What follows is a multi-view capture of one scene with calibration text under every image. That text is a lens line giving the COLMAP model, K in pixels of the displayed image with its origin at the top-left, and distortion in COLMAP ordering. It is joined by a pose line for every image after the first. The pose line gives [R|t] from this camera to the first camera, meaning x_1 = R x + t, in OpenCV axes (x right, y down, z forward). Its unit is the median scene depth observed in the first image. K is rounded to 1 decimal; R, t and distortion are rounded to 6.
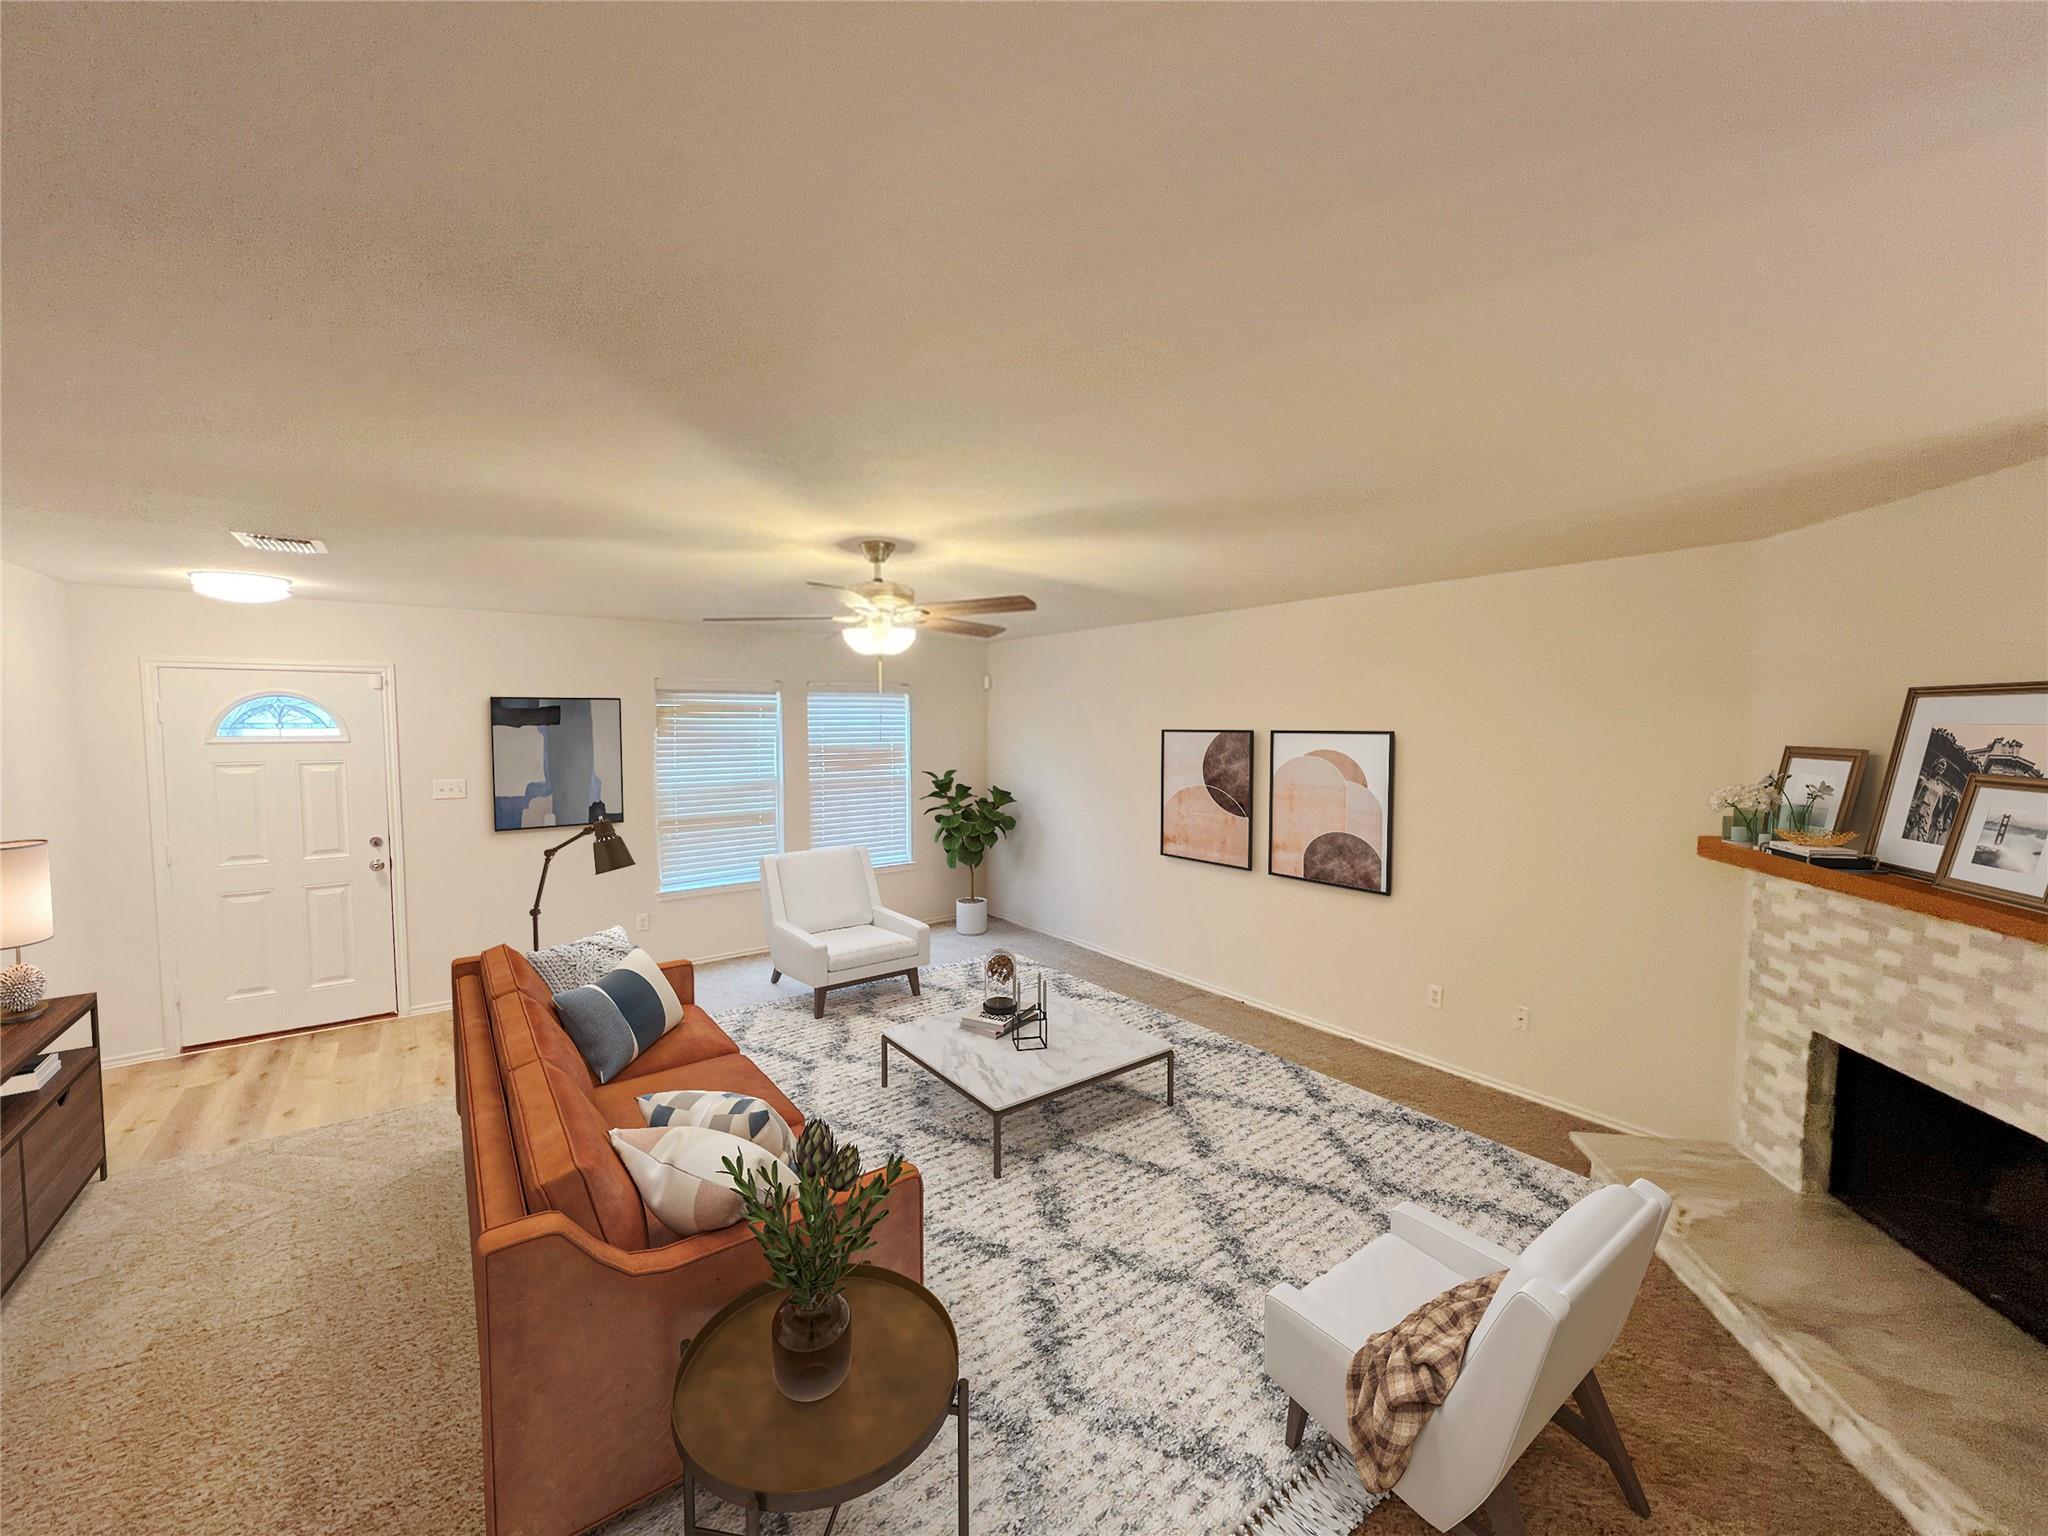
lens RADIAL K [[811.3, 0, 1025.2], [0, 811.3, 766.4], [0, 0, 1]] dist [0.001513, 0.000048]
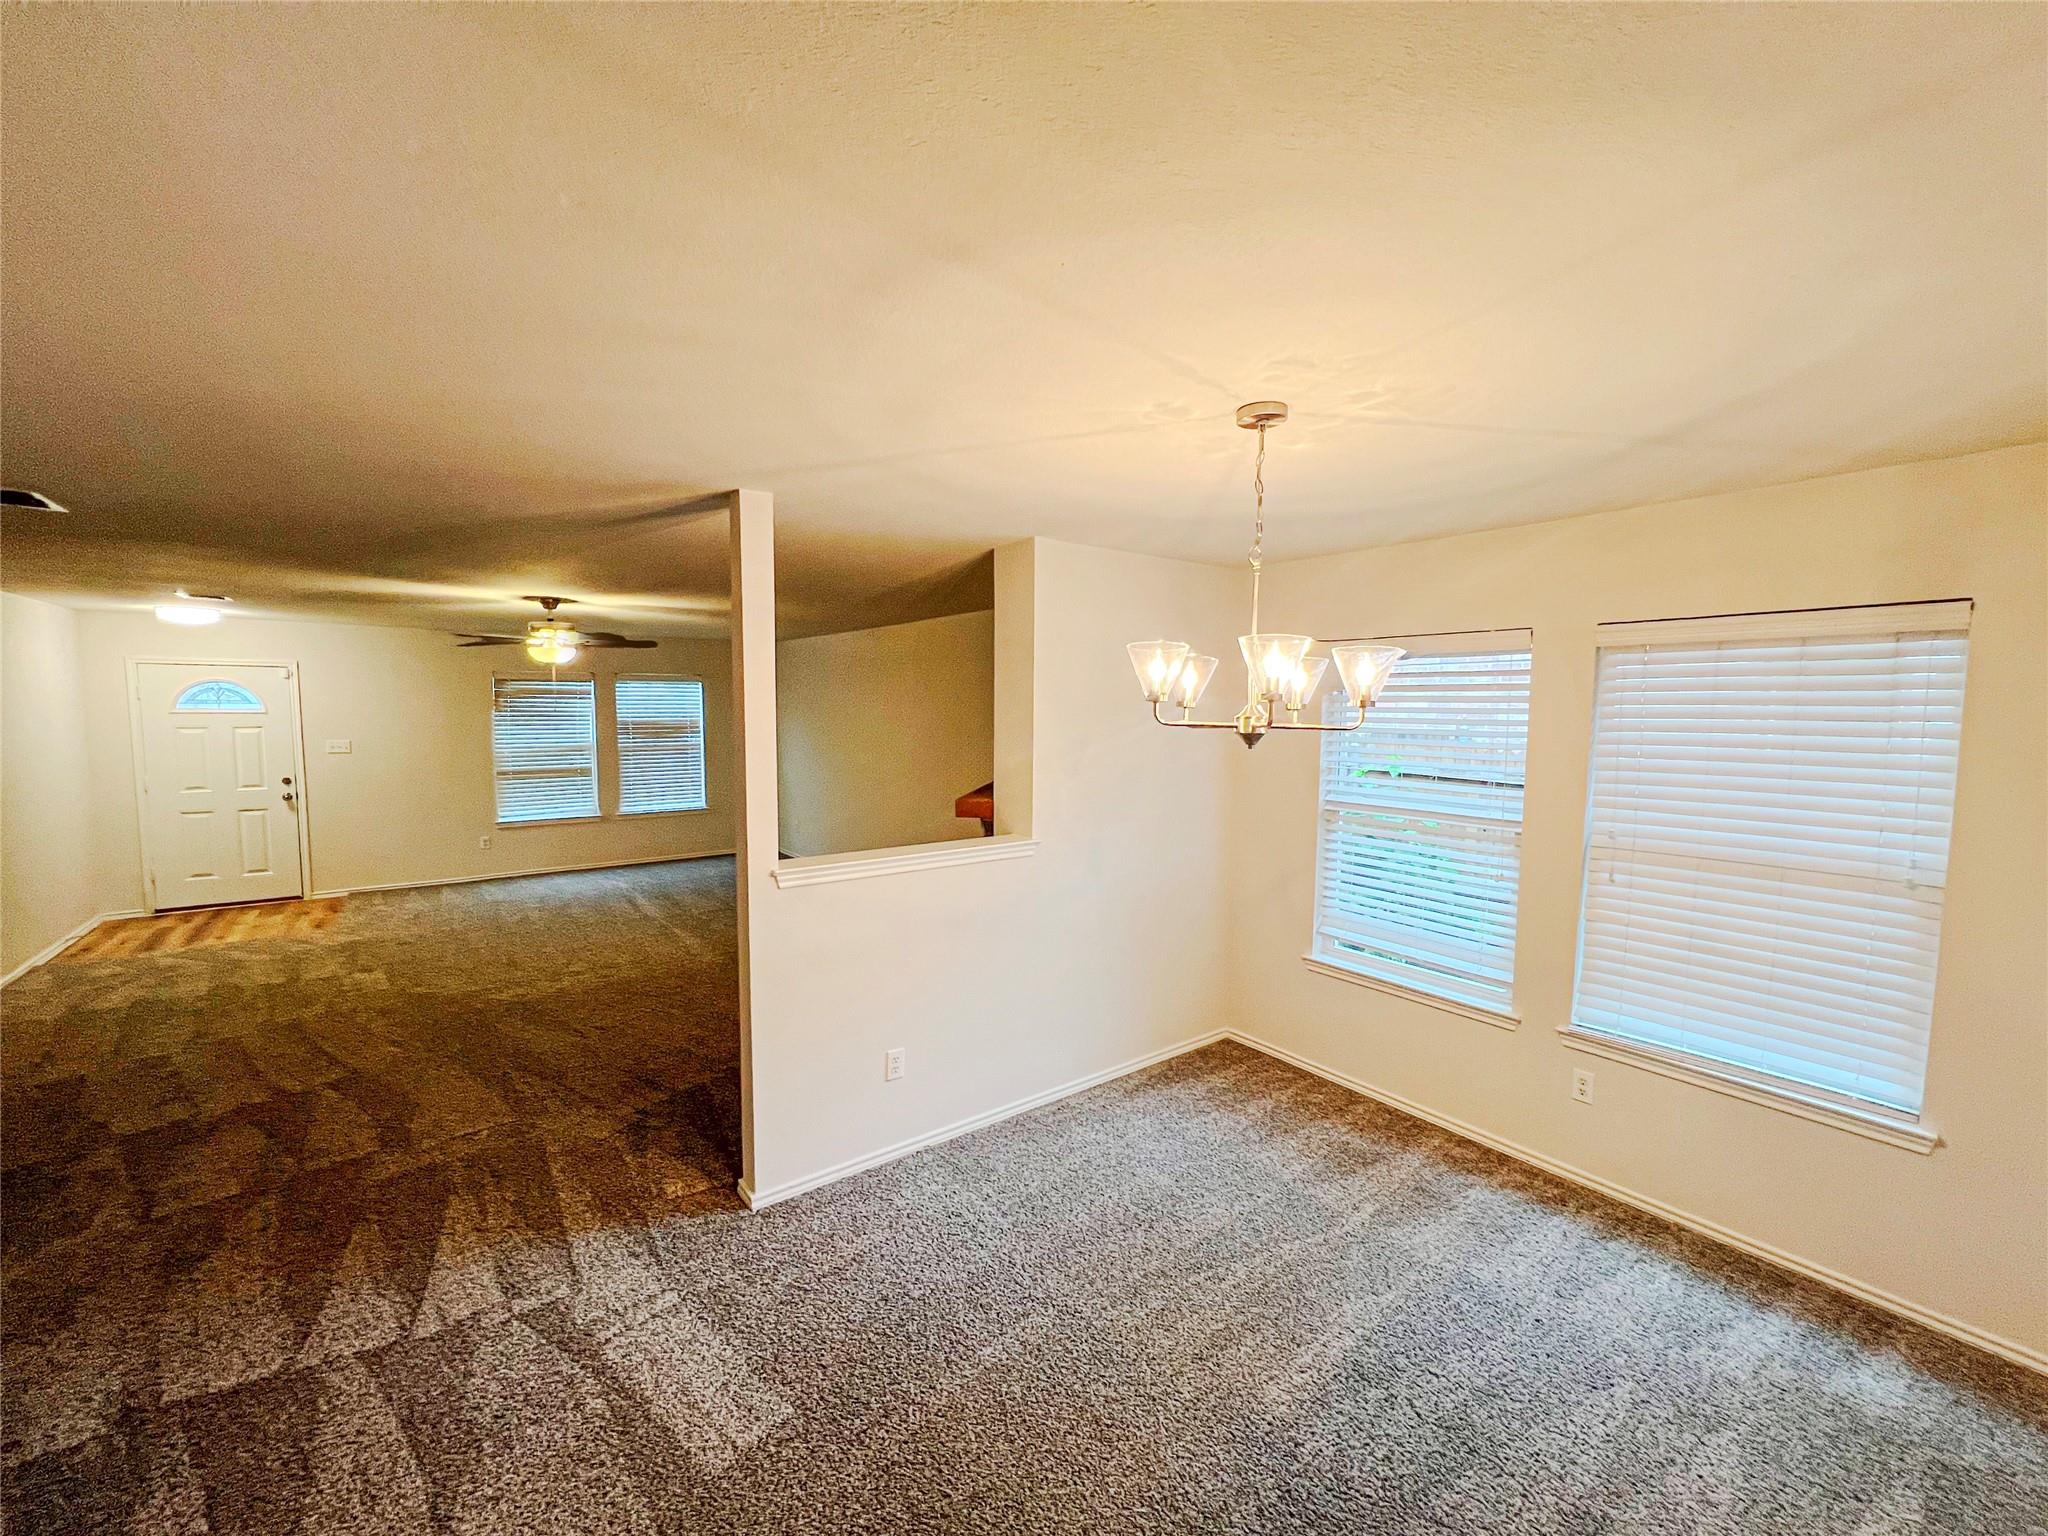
lens RADIAL K [[811.3, 0, 1026.1], [0, 811.3, 767.7], [0, 0, 1]] dist [0.001513, 0.000048]
pose [[0.999925, 0.005398, 0.011009, 0.547293], [-0.005569, 0.999864, 0.015528, 0.038887], [-0.010924, -0.015588, 0.999819, -0.510183]]
